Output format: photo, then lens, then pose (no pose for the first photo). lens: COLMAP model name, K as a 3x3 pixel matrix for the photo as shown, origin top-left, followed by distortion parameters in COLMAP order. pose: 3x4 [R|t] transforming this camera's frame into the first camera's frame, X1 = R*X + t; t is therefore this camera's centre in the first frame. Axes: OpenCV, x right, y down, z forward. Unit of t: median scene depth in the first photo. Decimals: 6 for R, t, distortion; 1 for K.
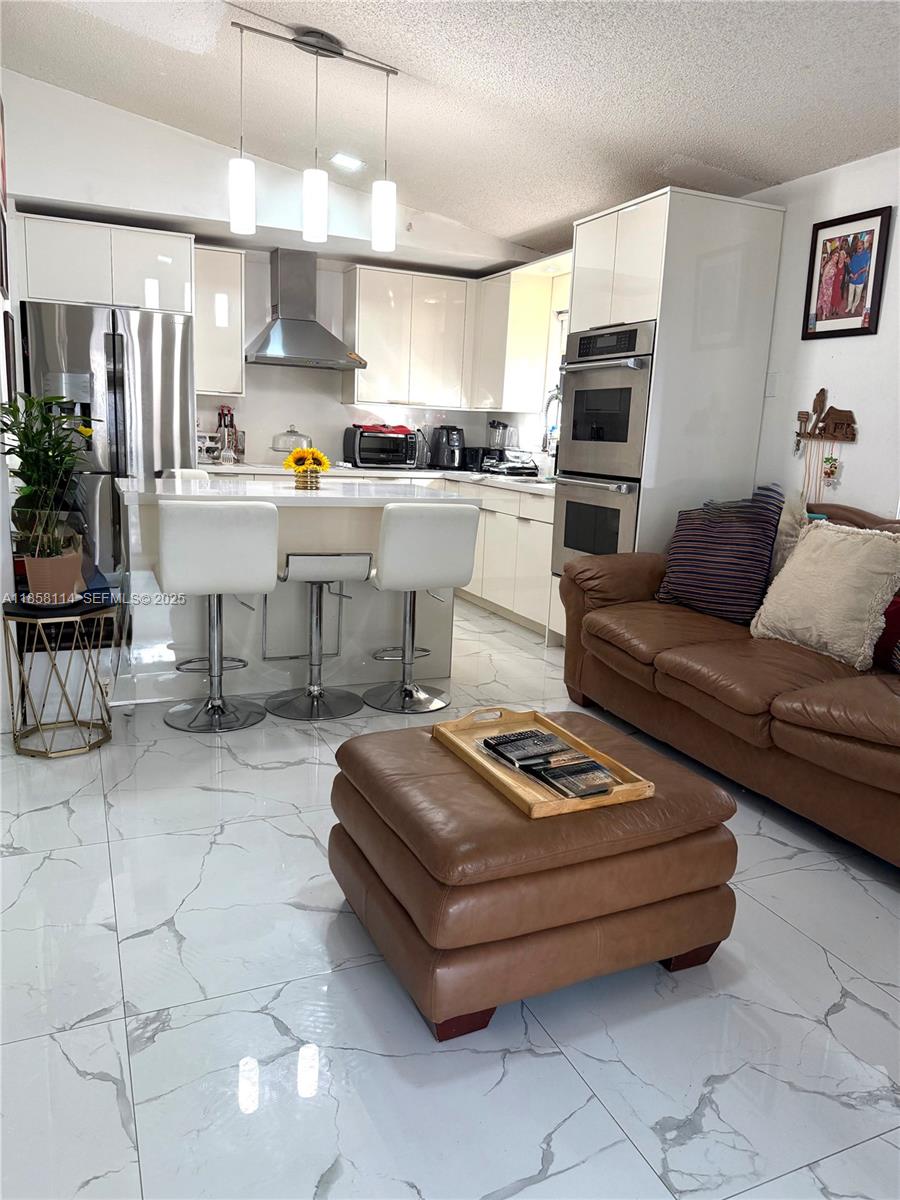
lens RADIAL K [[846.0, 0, 449.8], [0, 846.0, 597.3], [0, 0, 1]] dist [-0.009278, -0.002534]
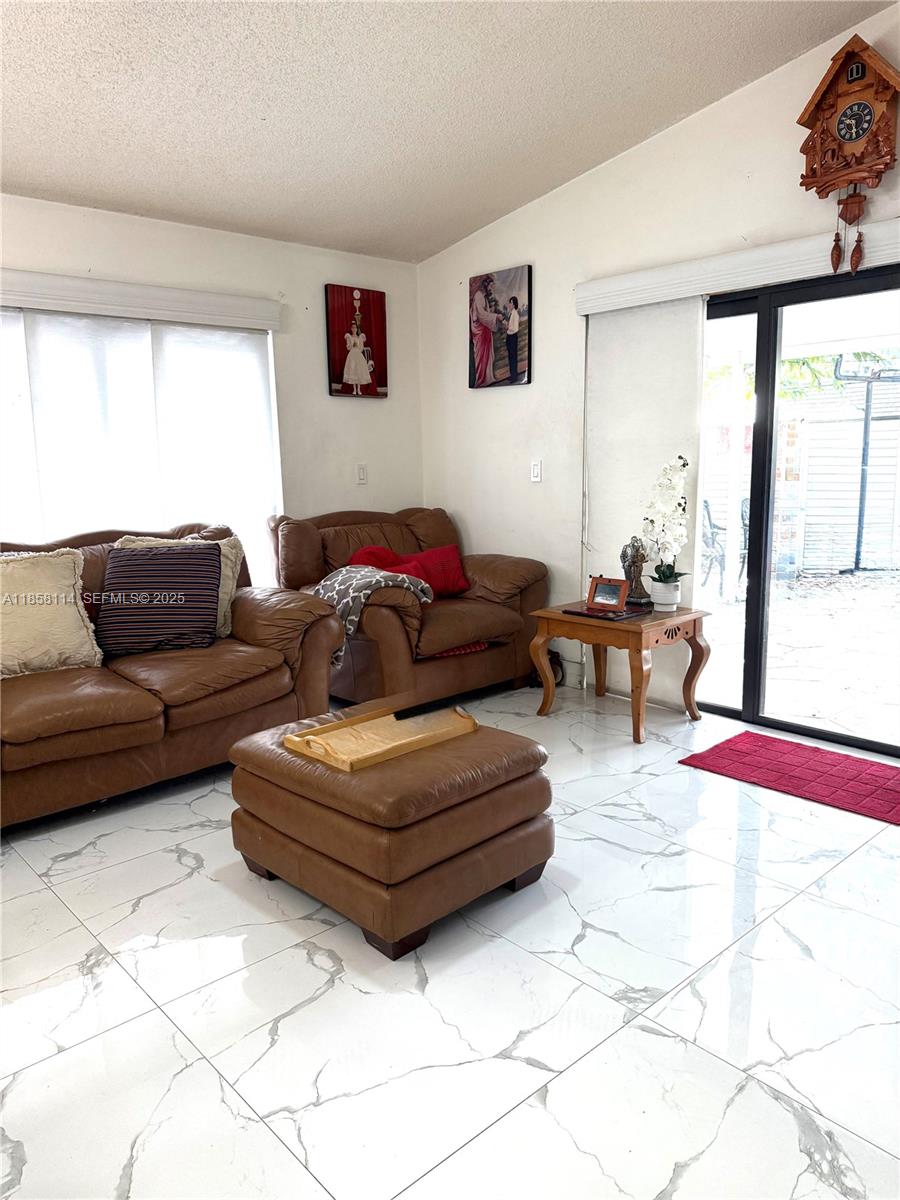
lens RADIAL K [[846.0, 0, 450.1], [0, 846.0, 599.7], [0, 0, 1]] dist [-0.009278, -0.002534]
pose [[-0.314489, -0.196295, 0.928744, -0.818111], [0.200327, 0.942627, 0.267064, -0.239531], [-0.927882, 0.270041, -0.257123, 0.911560]]
